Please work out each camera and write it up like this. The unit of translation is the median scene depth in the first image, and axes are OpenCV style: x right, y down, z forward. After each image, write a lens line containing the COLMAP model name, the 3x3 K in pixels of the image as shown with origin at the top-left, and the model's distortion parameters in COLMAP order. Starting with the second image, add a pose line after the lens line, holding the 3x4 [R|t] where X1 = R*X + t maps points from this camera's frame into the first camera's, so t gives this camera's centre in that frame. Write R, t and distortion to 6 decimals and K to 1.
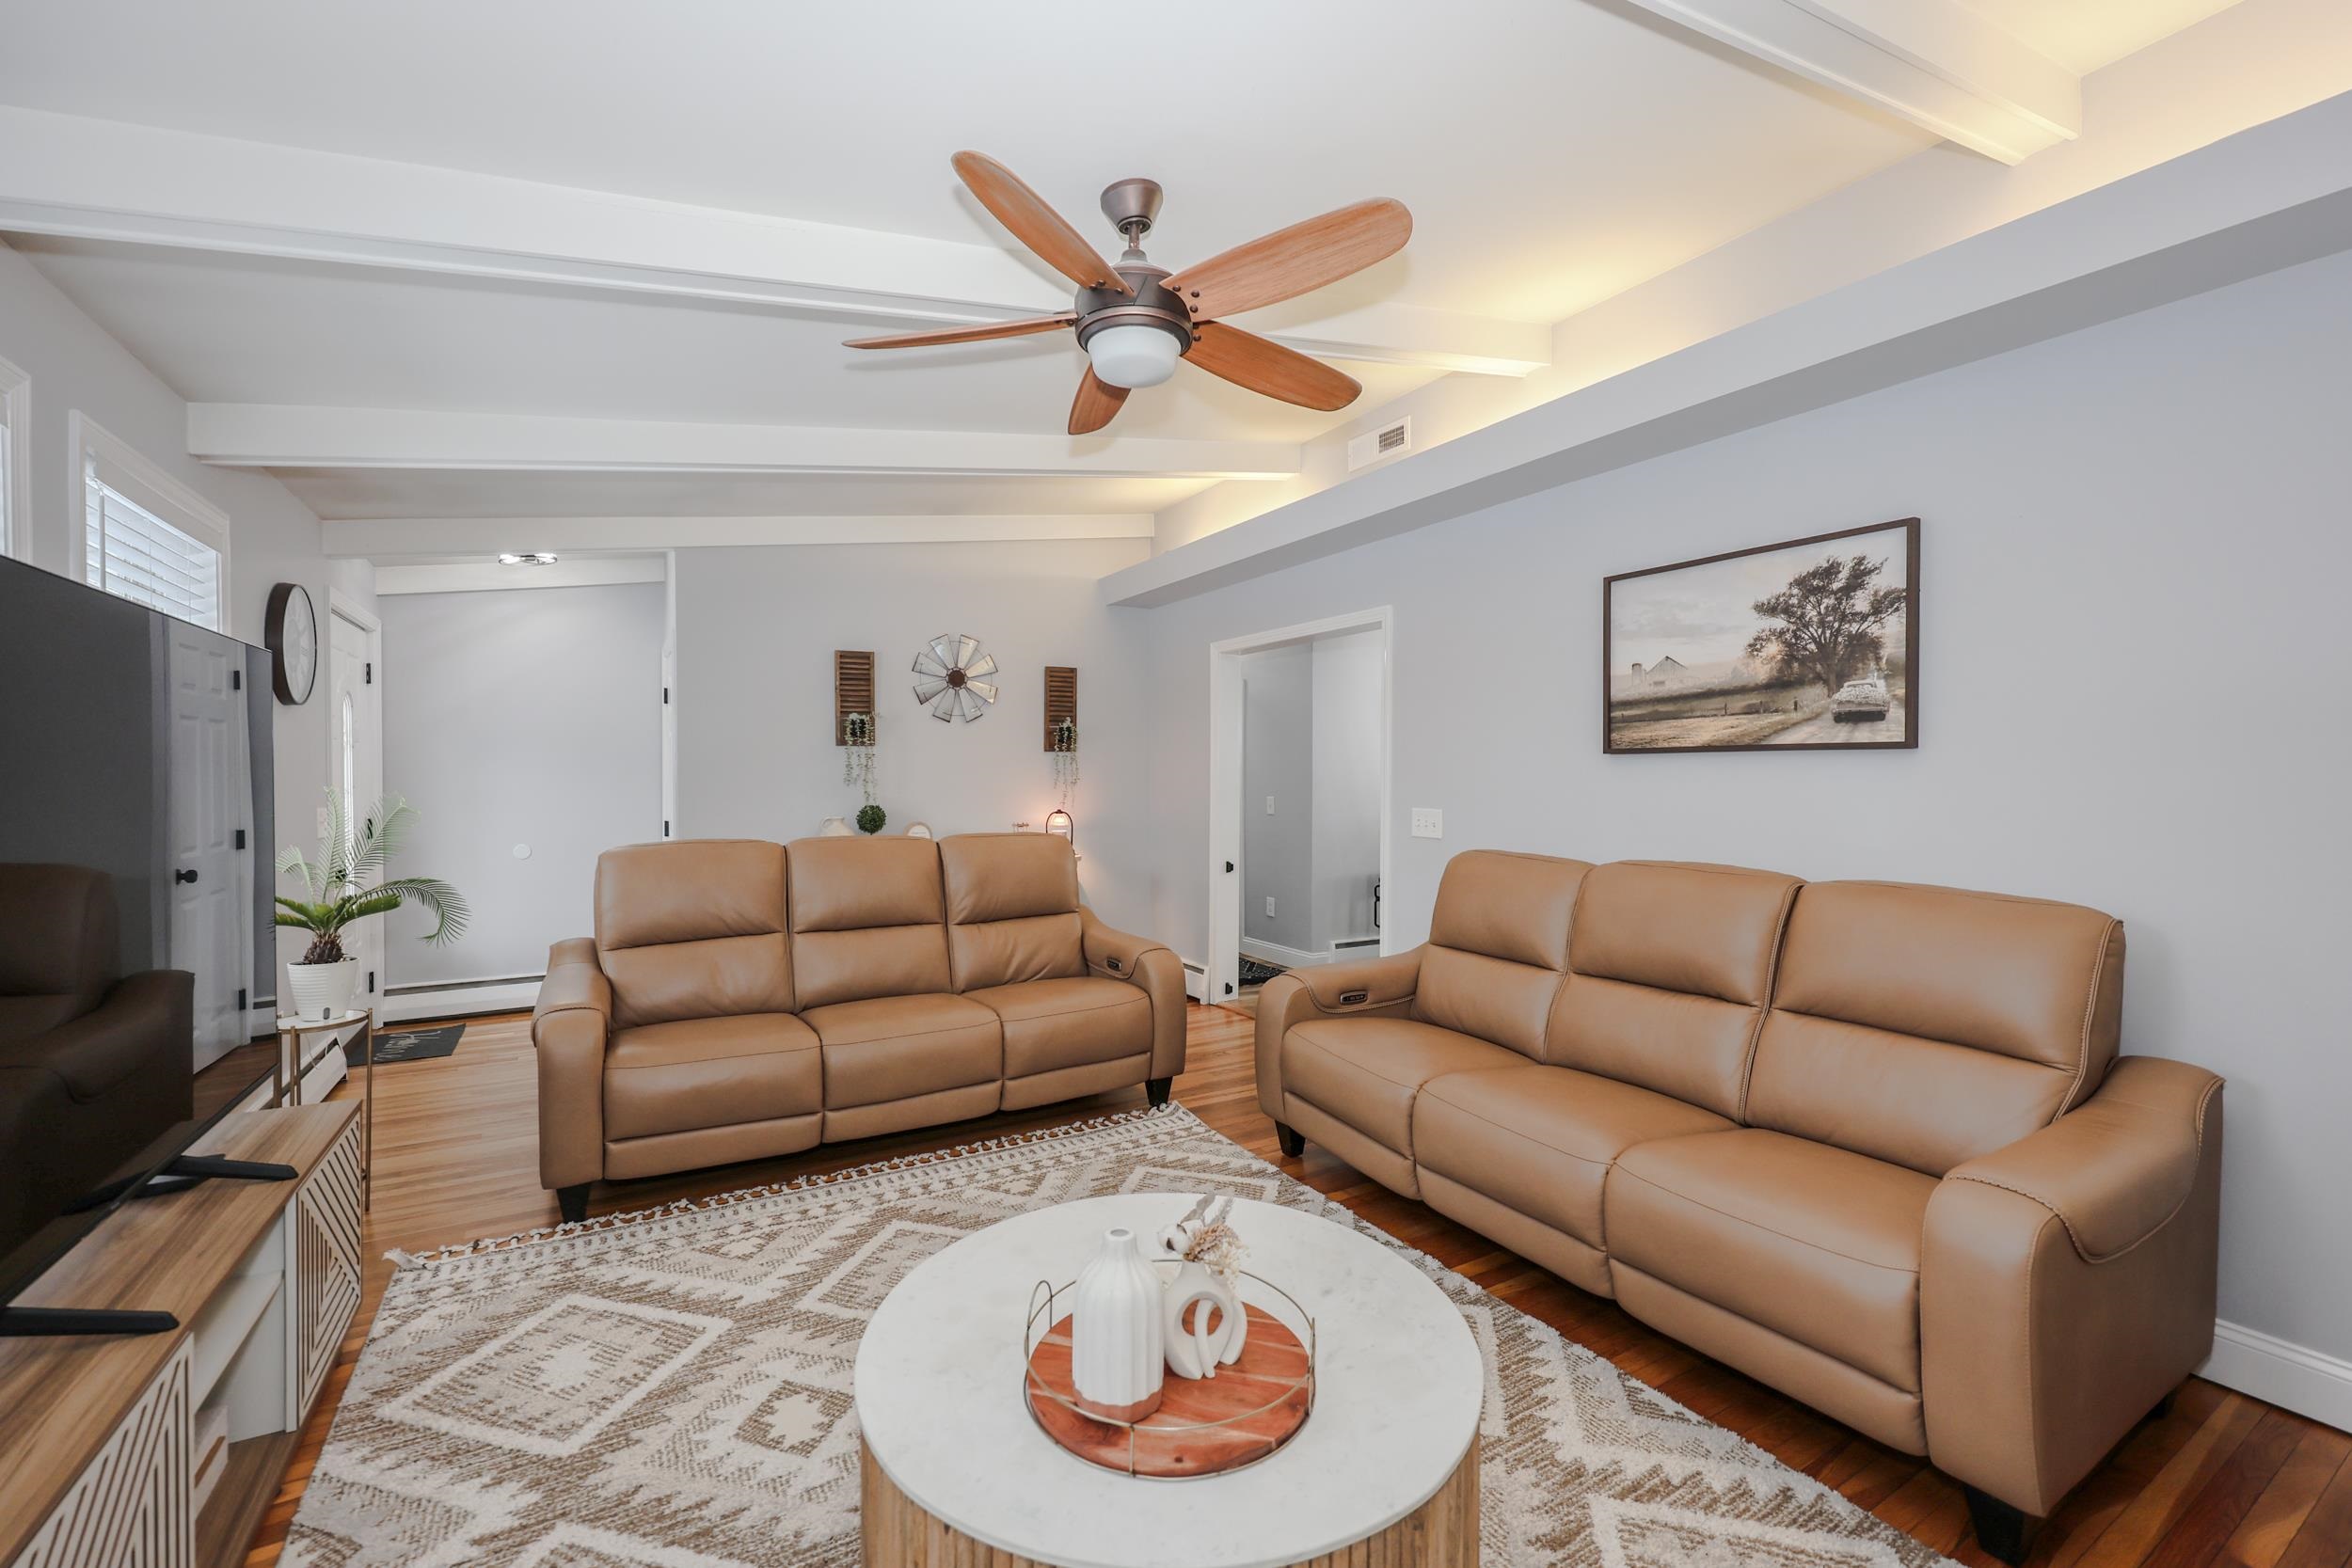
lens RADIAL K [[966.0, 0, 1171.0], [0, 966.0, 784.0], [0, 0, 1]] dist [-0.003585, -0.000265]
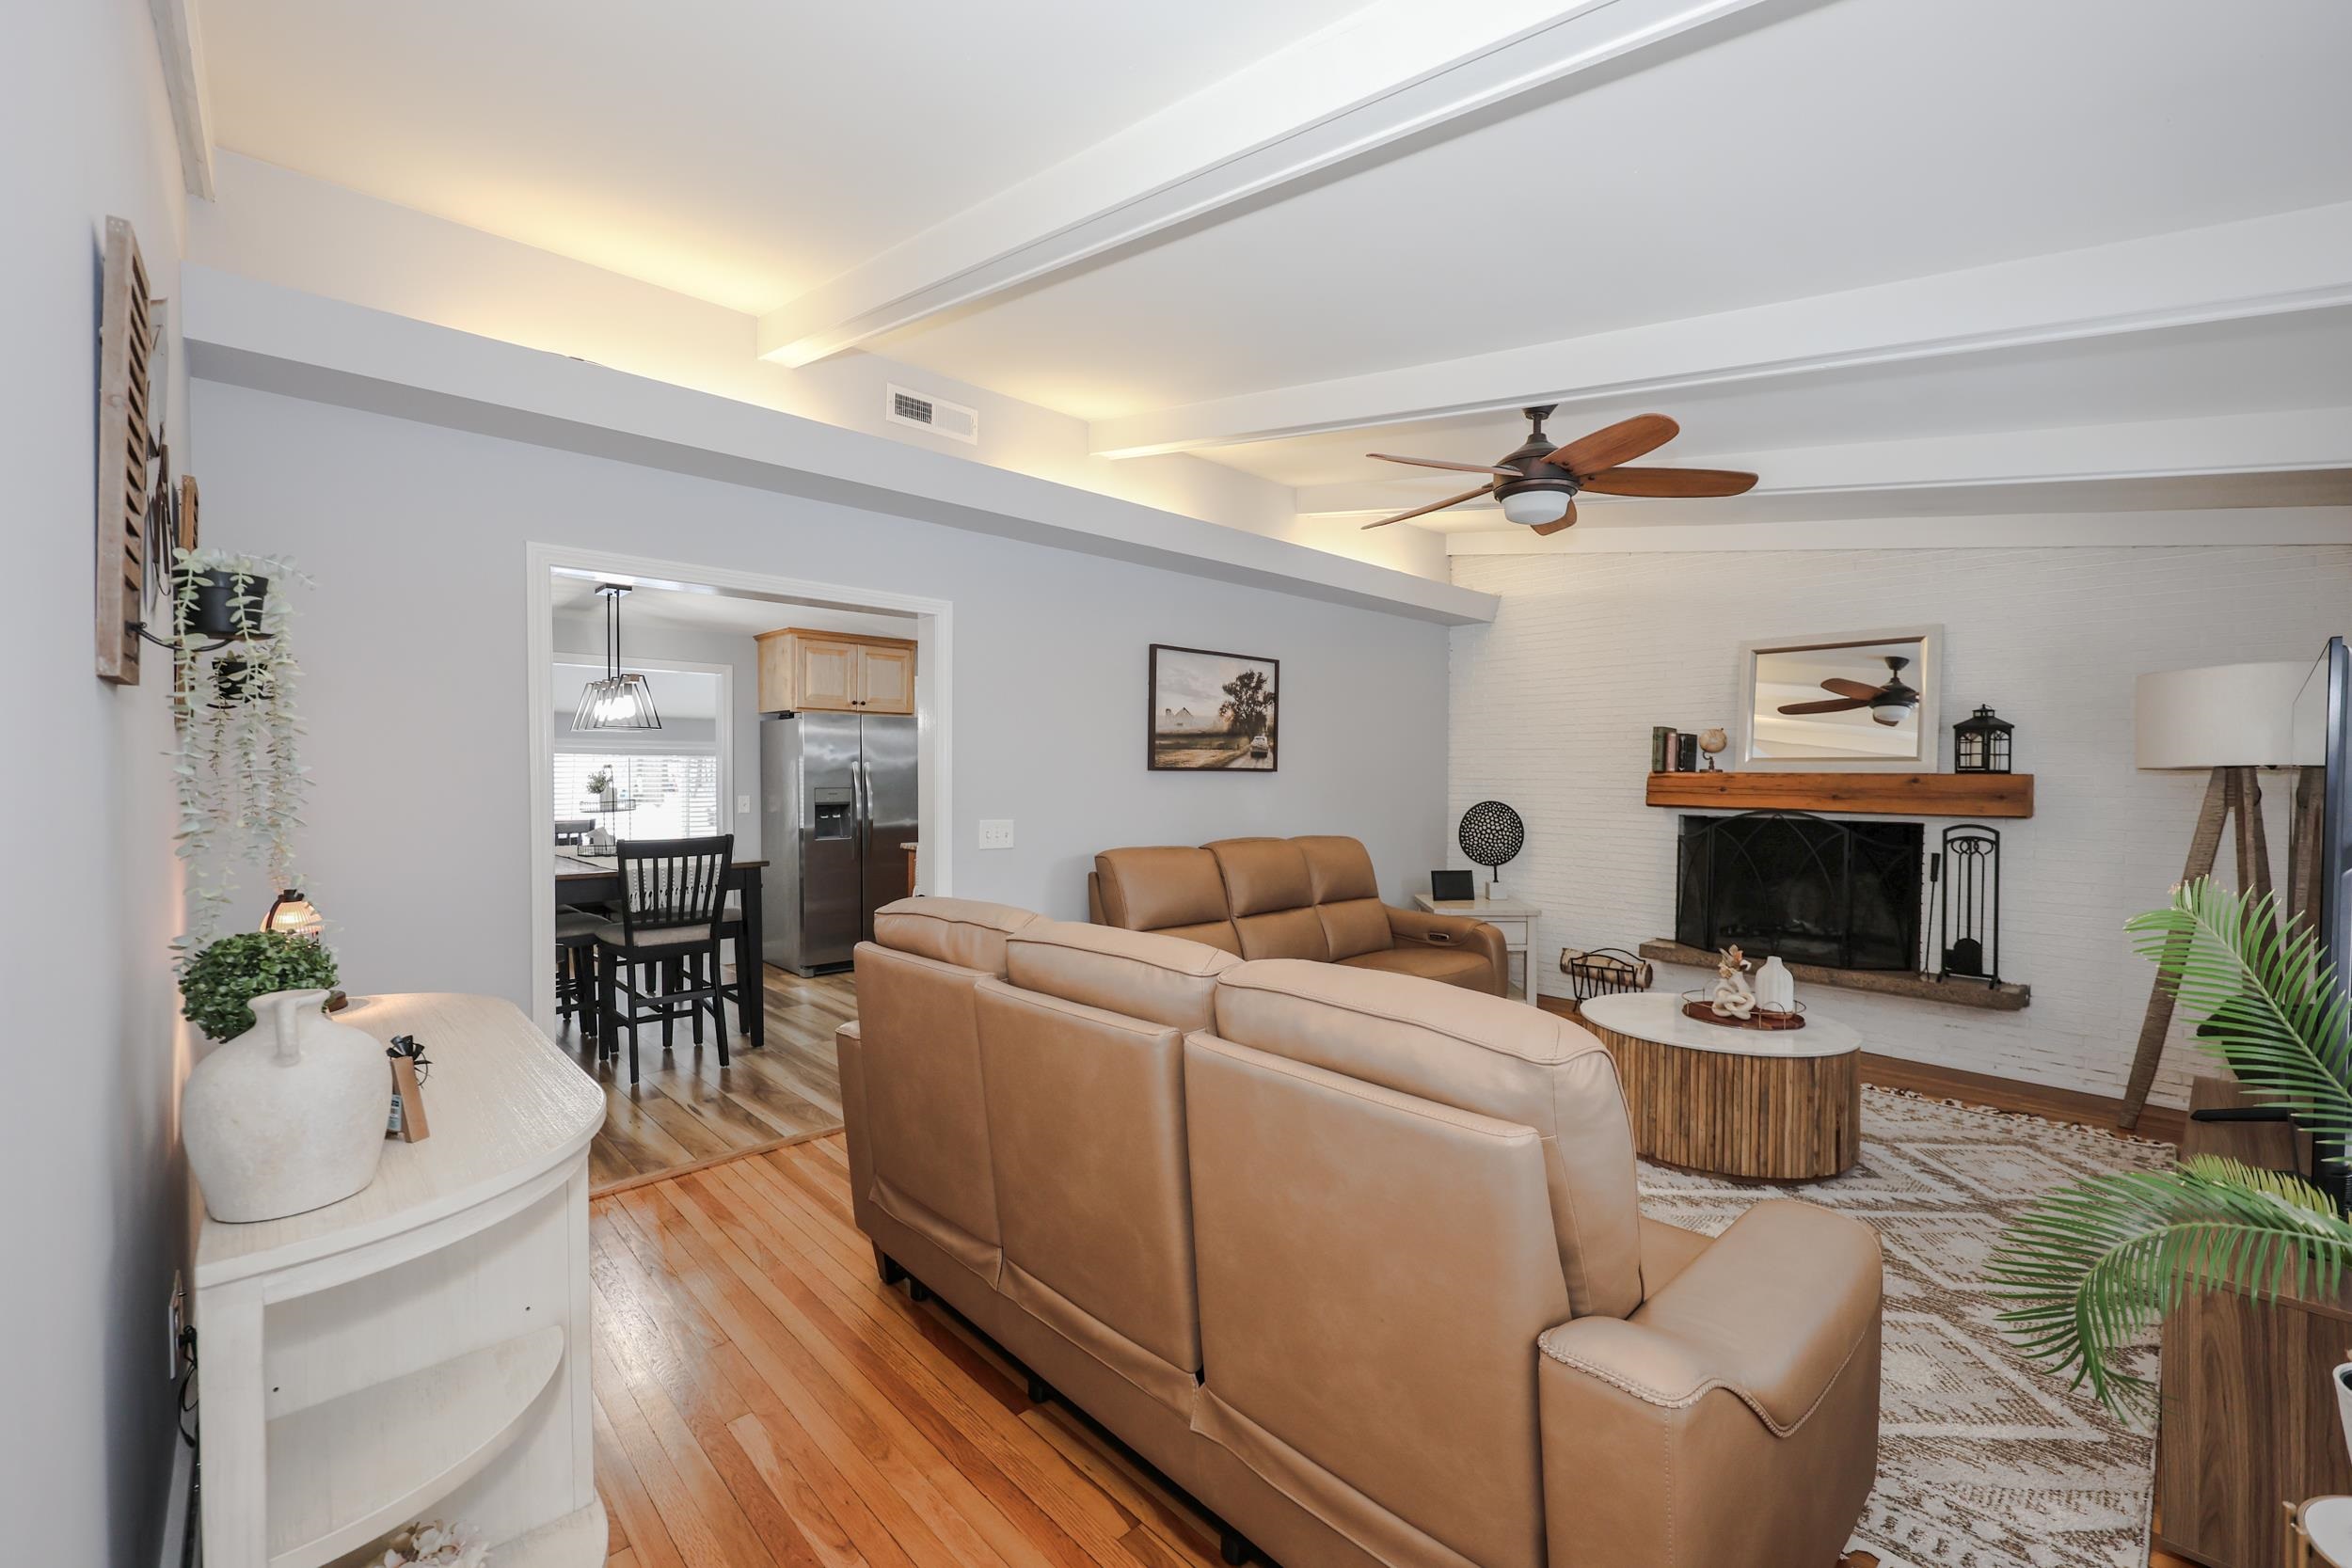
lens RADIAL K [[966.0, 0, 1185.4], [0, 966.0, 787.4], [0, 0, 1]] dist [-0.003585, -0.000265]
pose [[-0.217286, -0.011863, 0.976036, -1.120491], [0.006100, 0.999890, 0.013510, -0.030417], [-0.976089, 0.008889, -0.217190, 1.523638]]
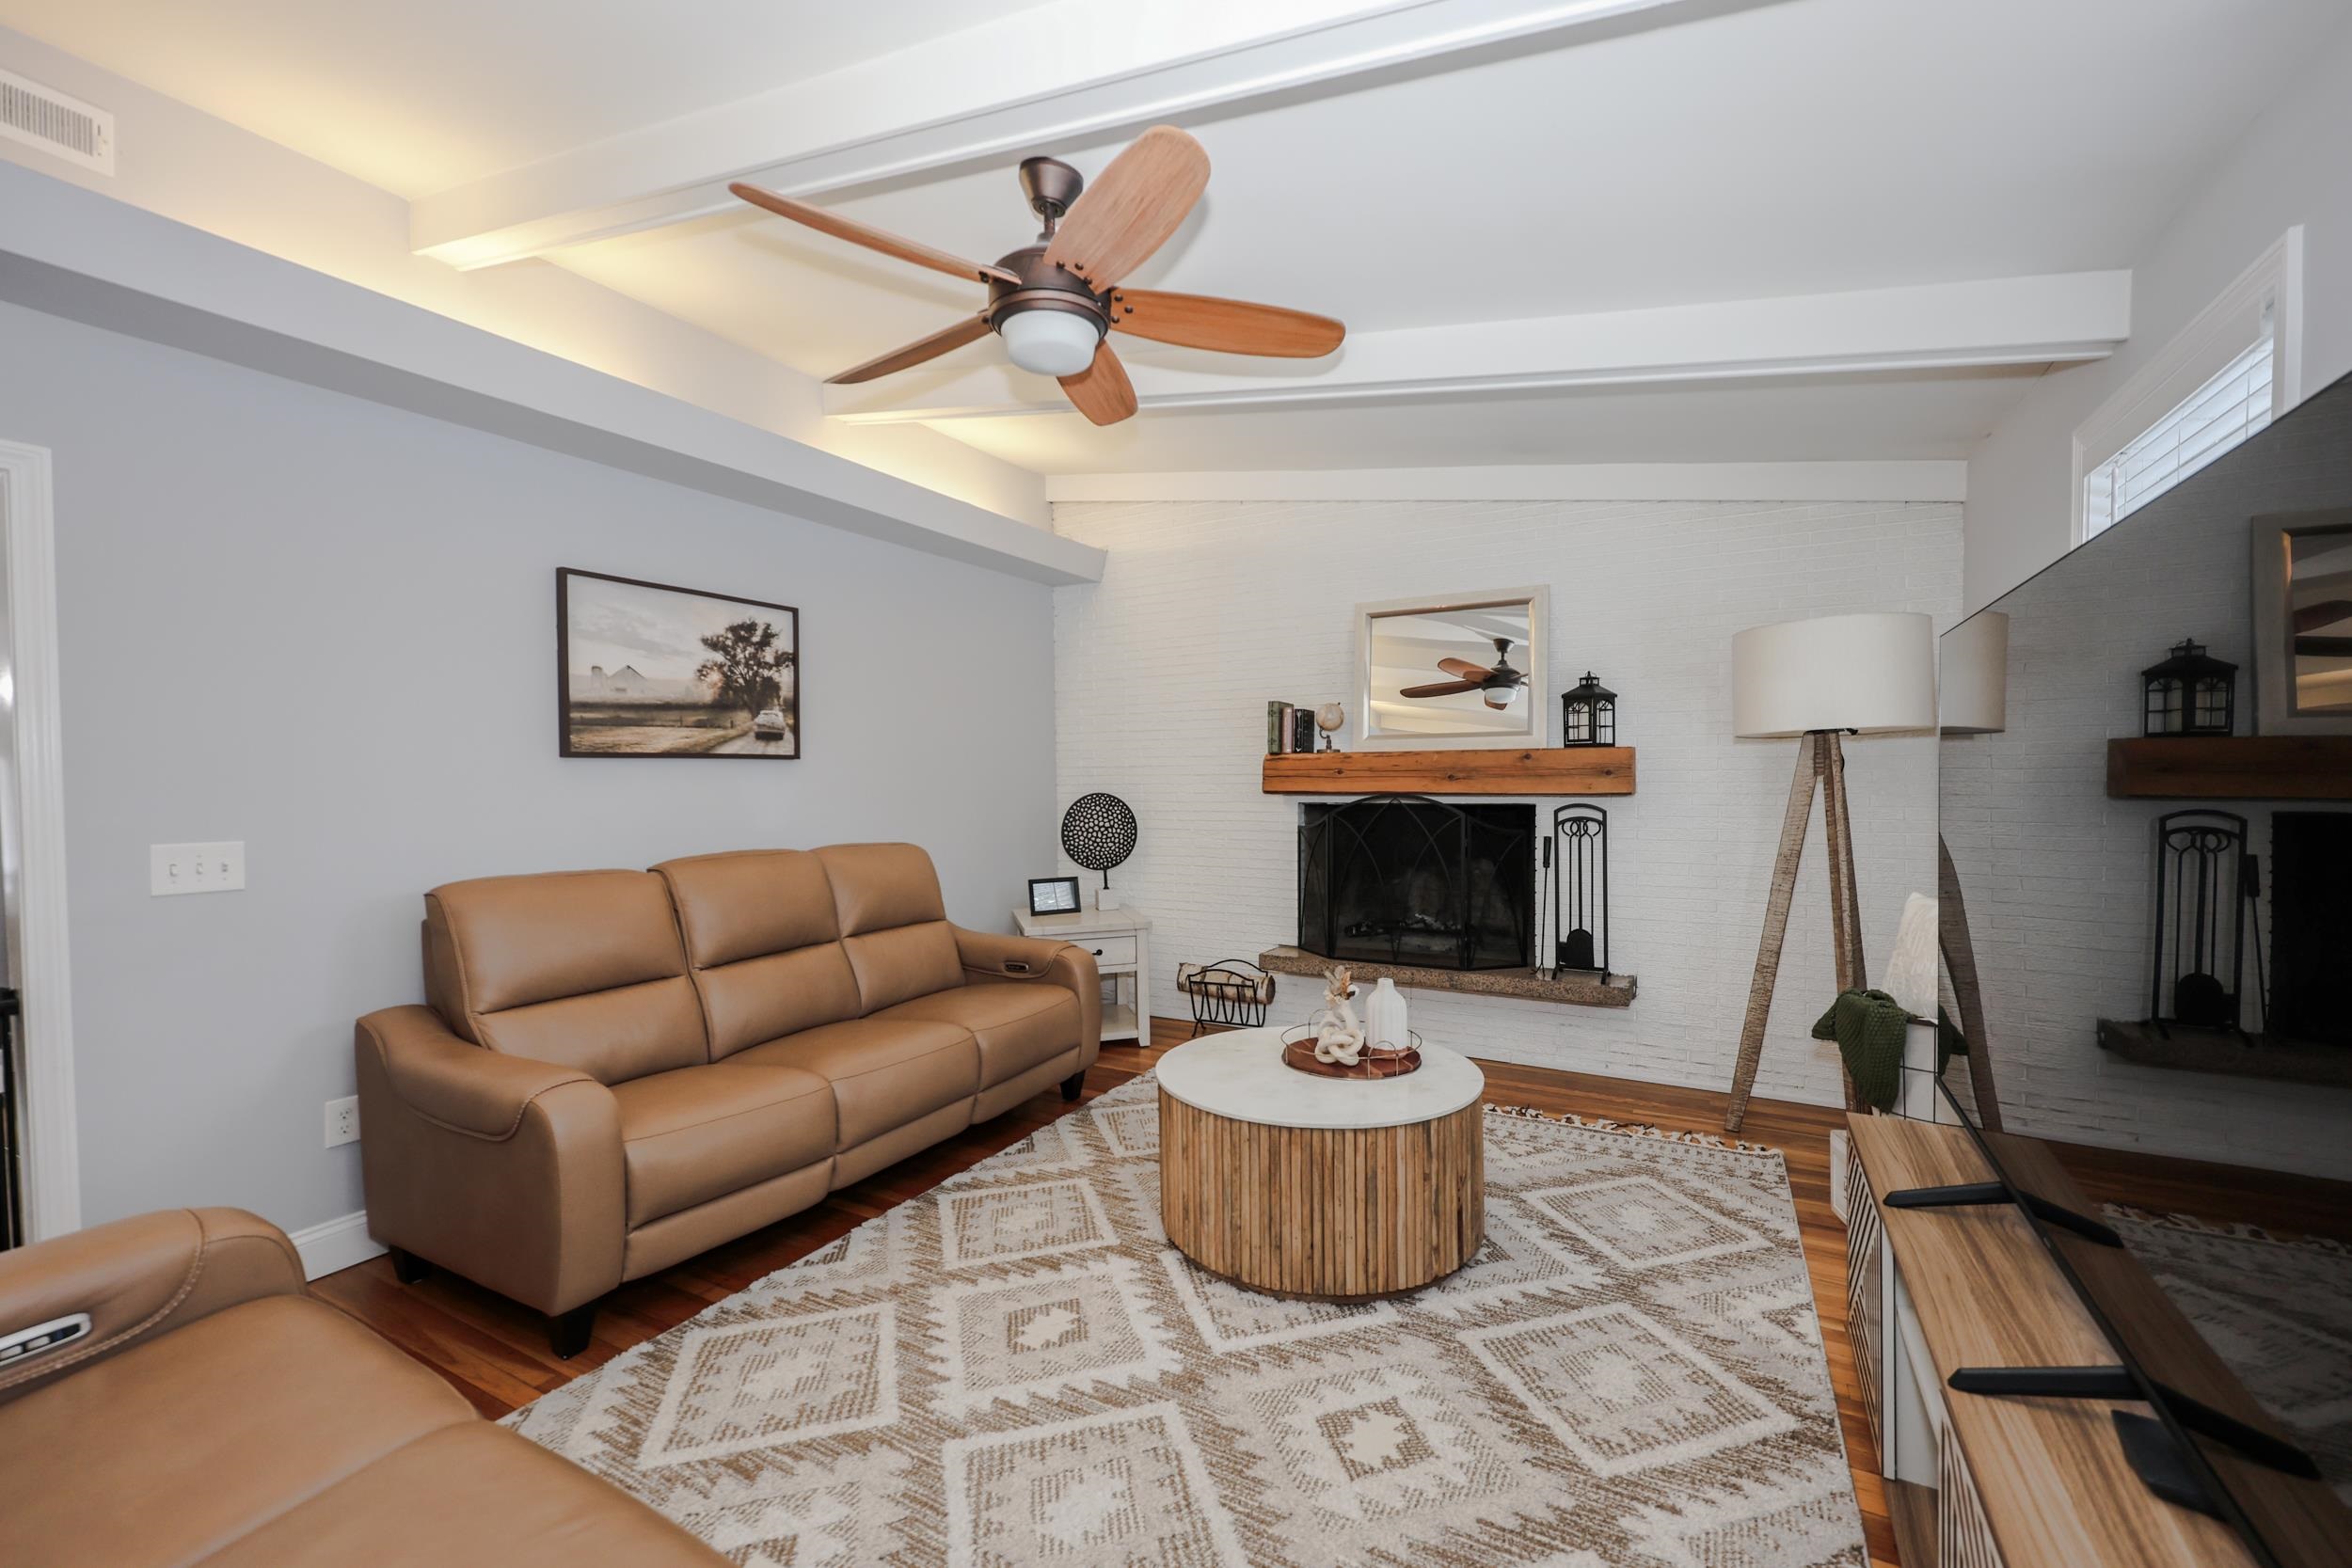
lens RADIAL K [[966.0, 0, 1195.7], [0, 966.0, 790.1], [0, 0, 1]] dist [-0.003585, -0.000265]
pose [[-0.521536, -0.005855, 0.853209, -0.798446], [0.023914, 0.999483, 0.021476, -0.005967], [-0.852894, 0.031604, -0.521126, 1.173130]]
